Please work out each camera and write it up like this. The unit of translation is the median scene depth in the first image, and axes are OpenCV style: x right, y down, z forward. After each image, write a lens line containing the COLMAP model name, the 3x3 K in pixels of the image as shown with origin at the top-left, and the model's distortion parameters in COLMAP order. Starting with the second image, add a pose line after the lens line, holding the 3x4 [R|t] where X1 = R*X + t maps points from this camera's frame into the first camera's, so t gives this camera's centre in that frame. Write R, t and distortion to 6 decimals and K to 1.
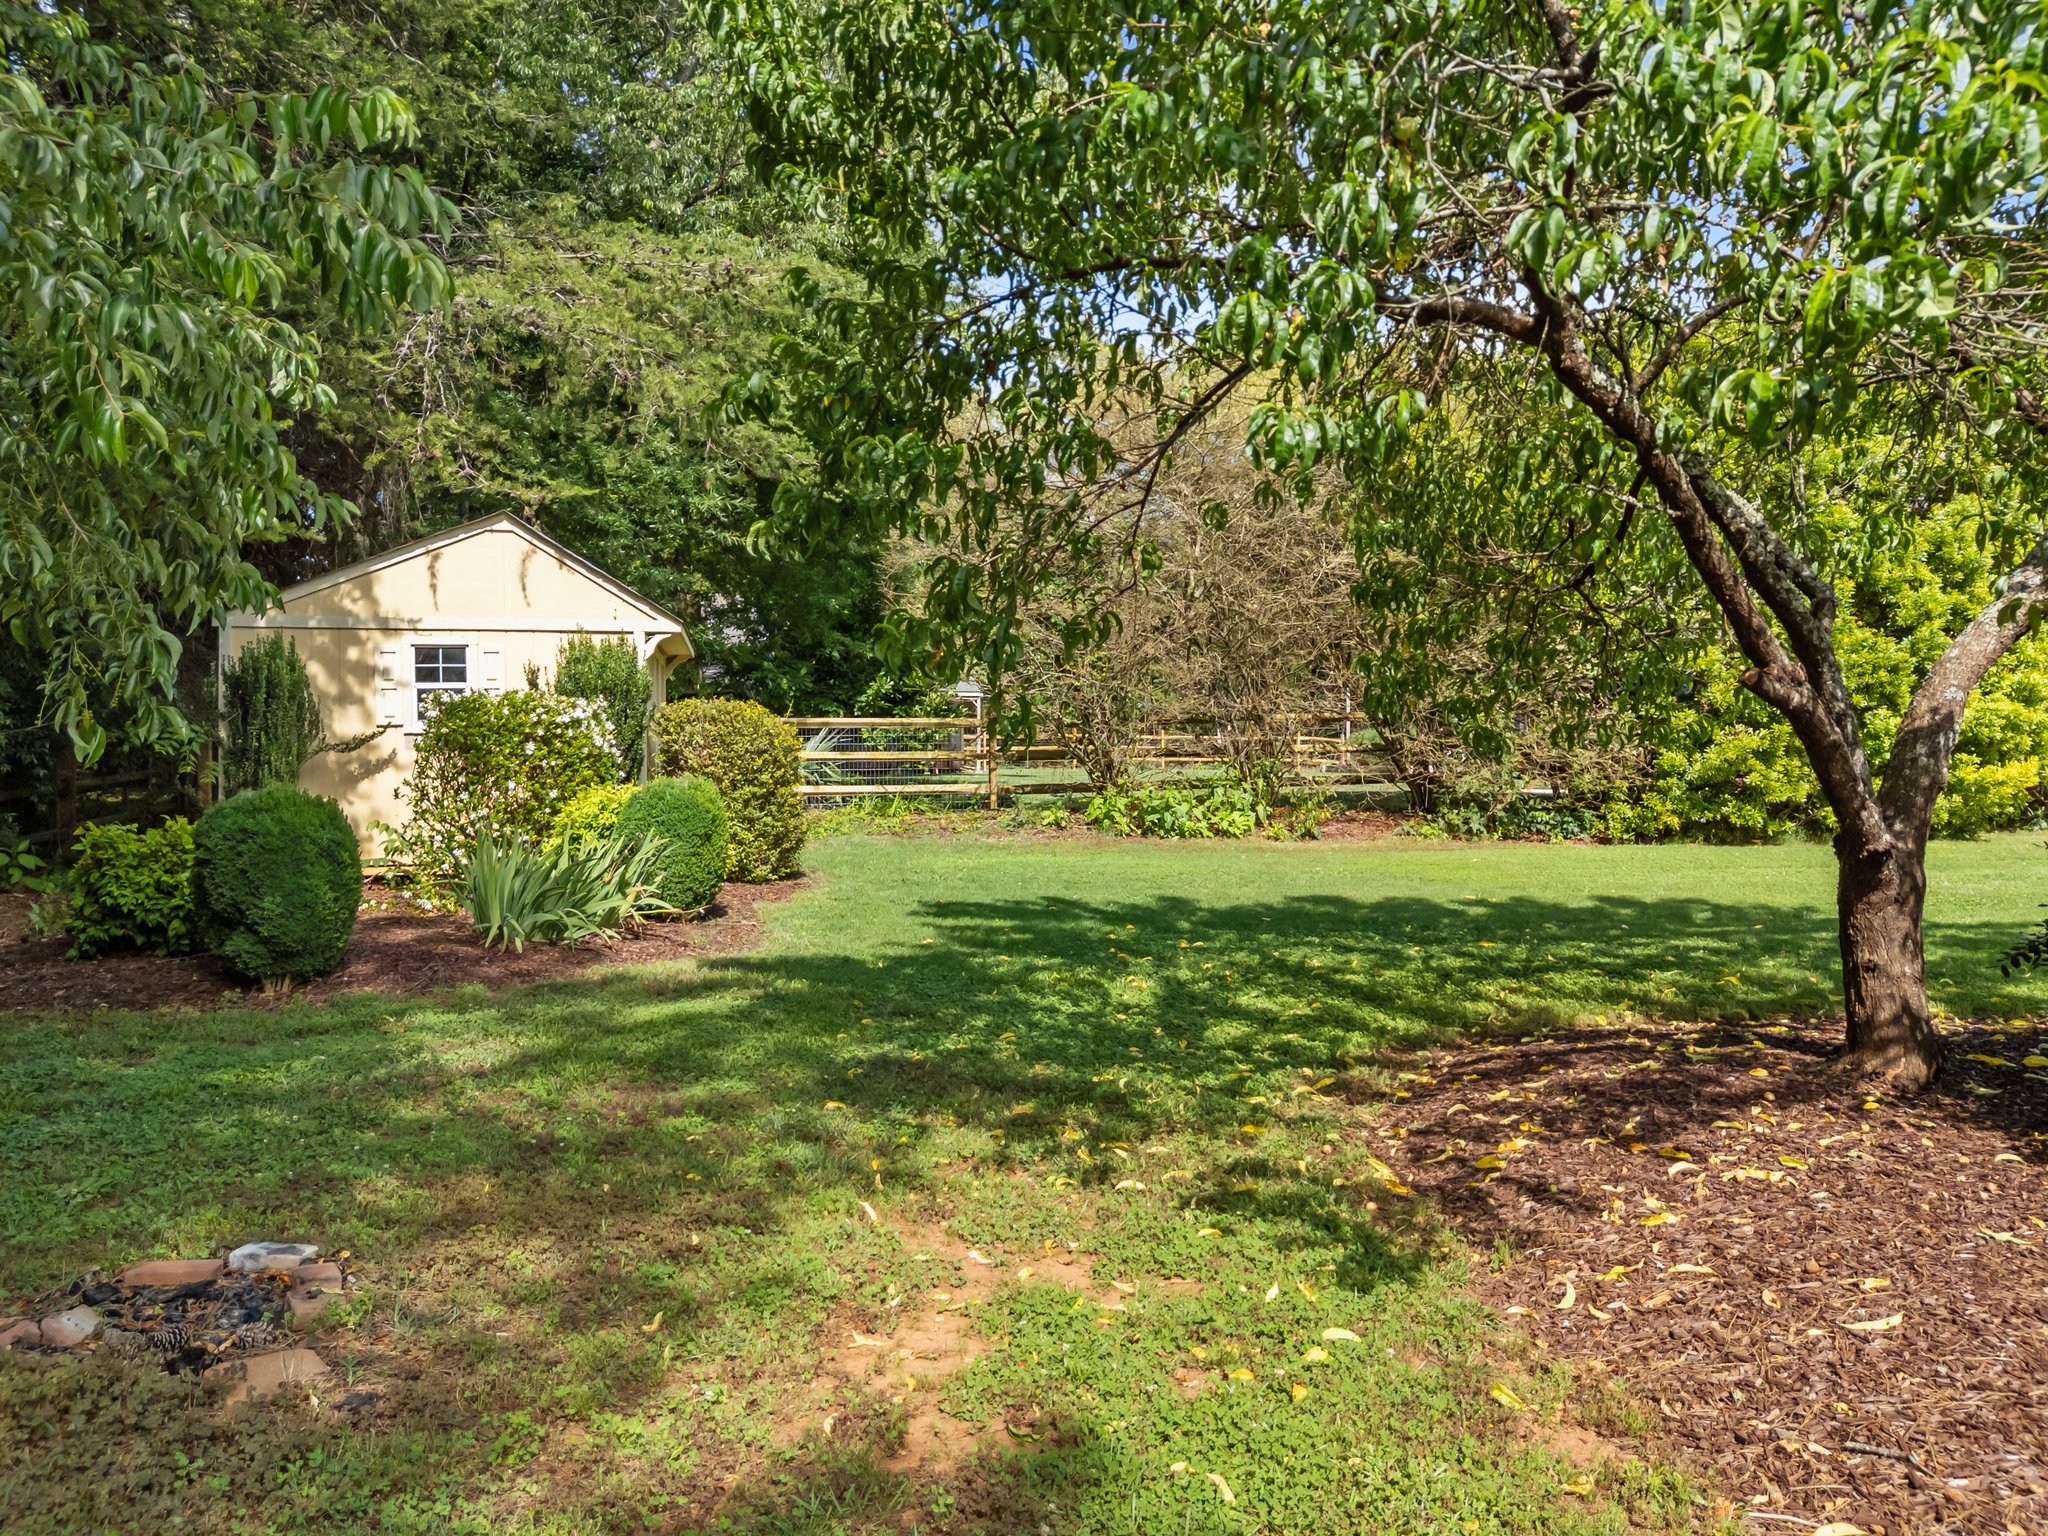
lens RADIAL K [[1531.7, 0, 1027.2], [0, 1531.7, 765.1], [0, 0, 1]] dist [0.078664, -0.079203]
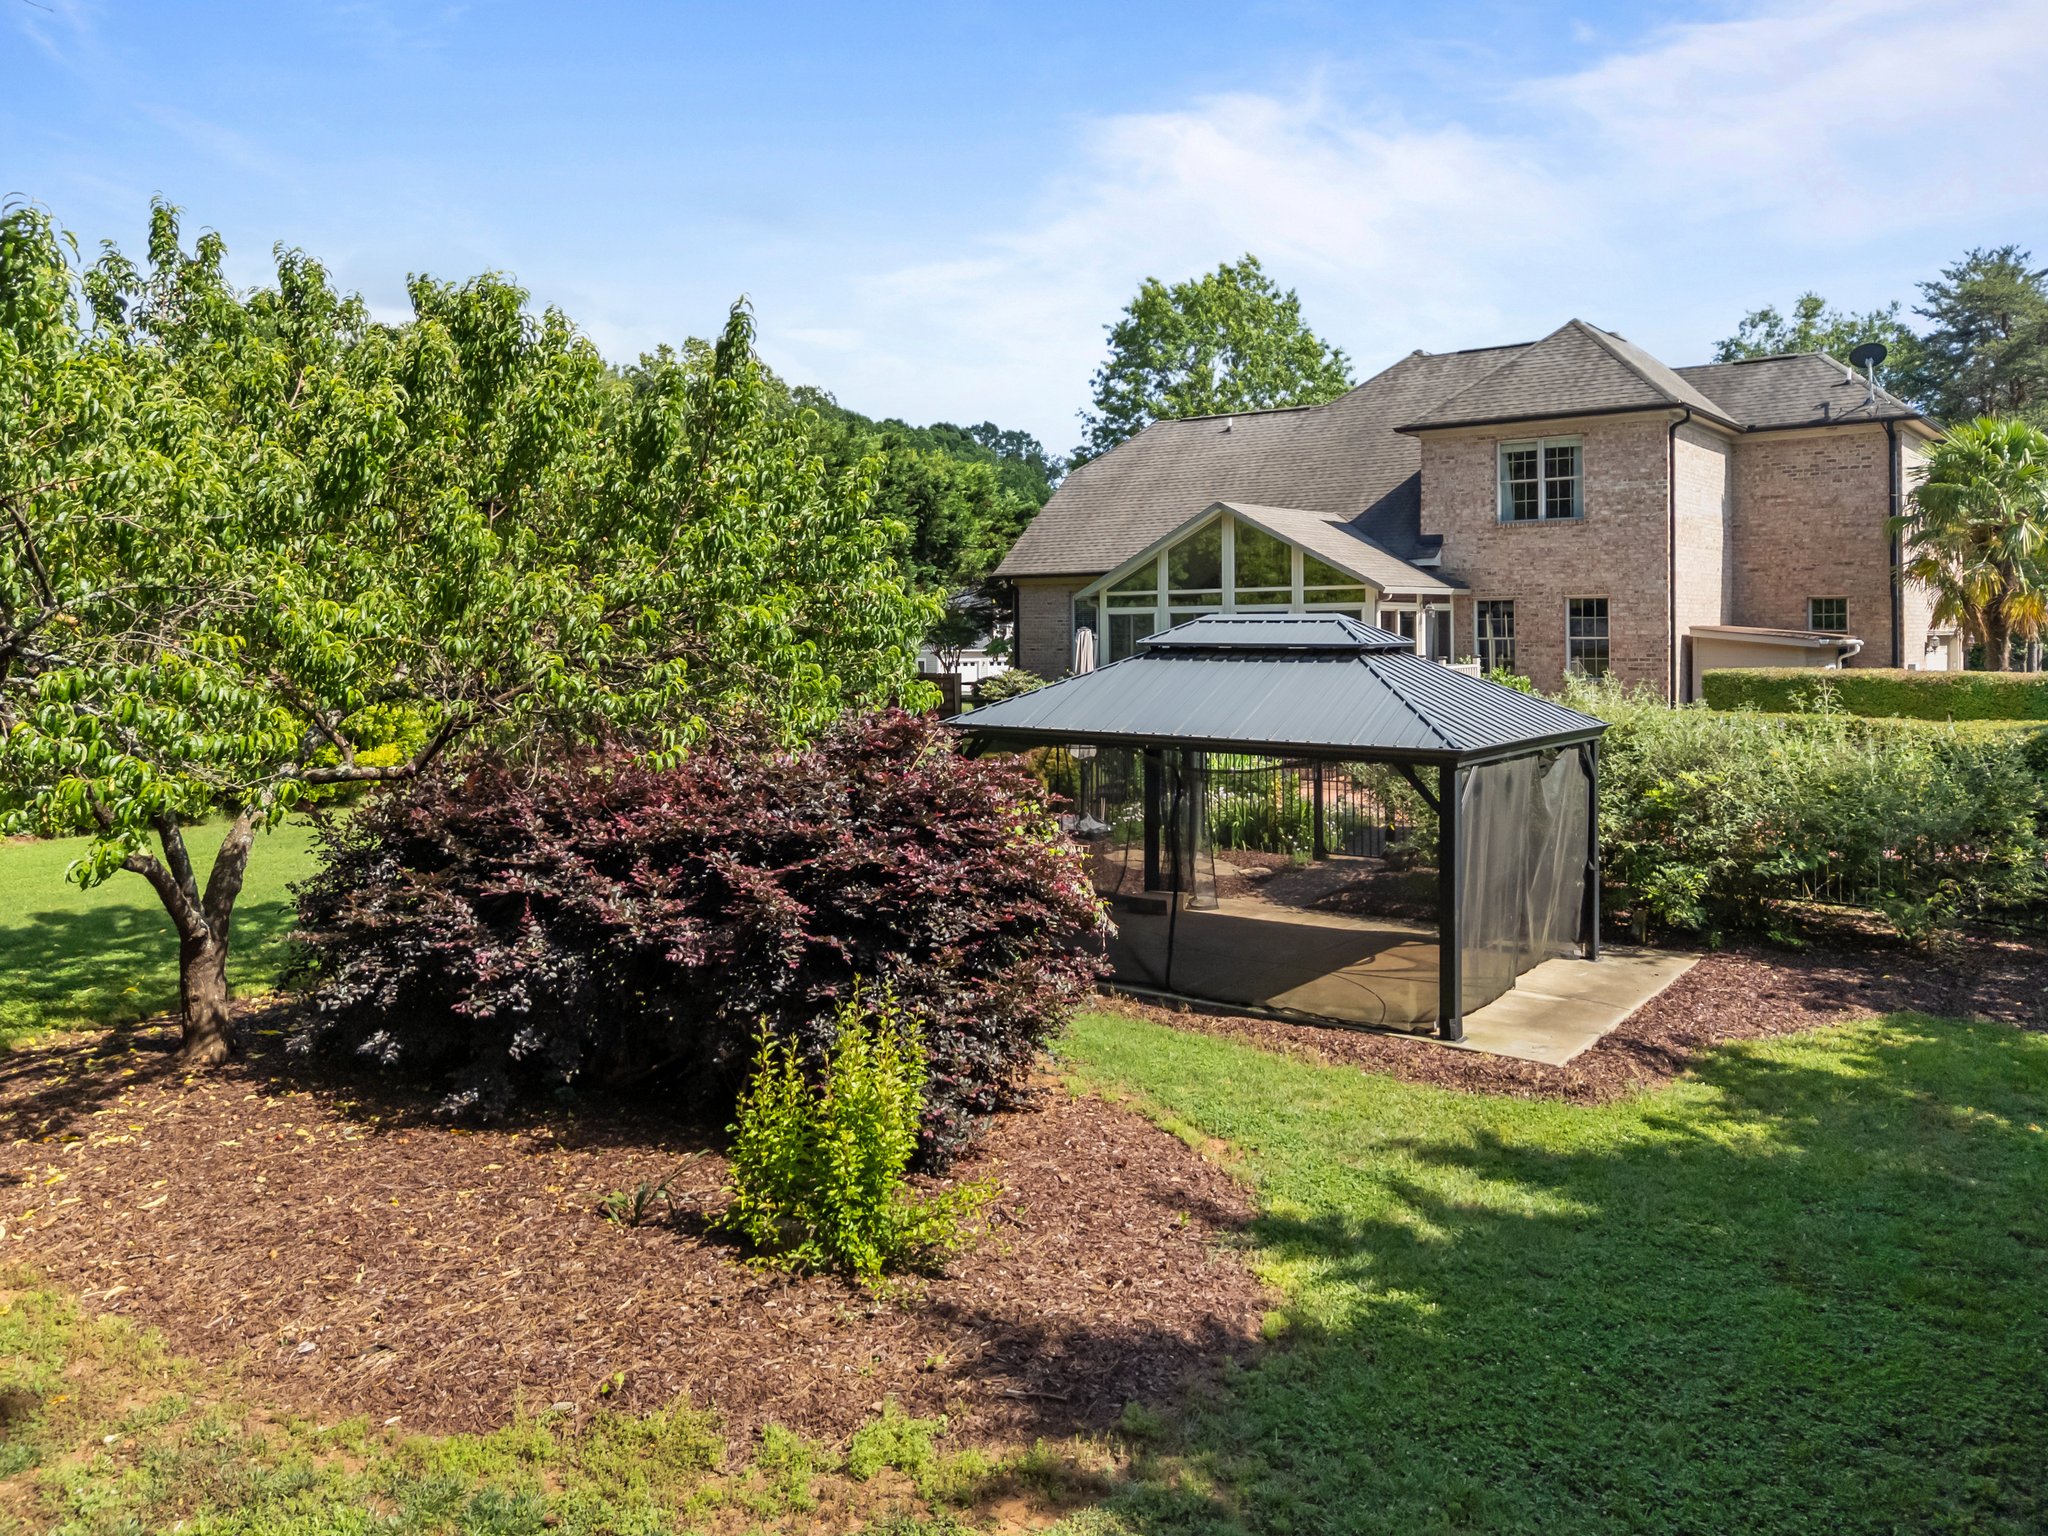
lens RADIAL K [[1531.7, 0, 1018.8], [0, 1531.7, 641.2], [0, 0, 1]] dist [0.078664, -0.079203]
pose [[0.615645, -0.003151, 0.788018, -0.343669], [0.008273, 0.999963, -0.002464, -0.326129], [-0.787981, 0.008036, 0.615648, -1.029557]]
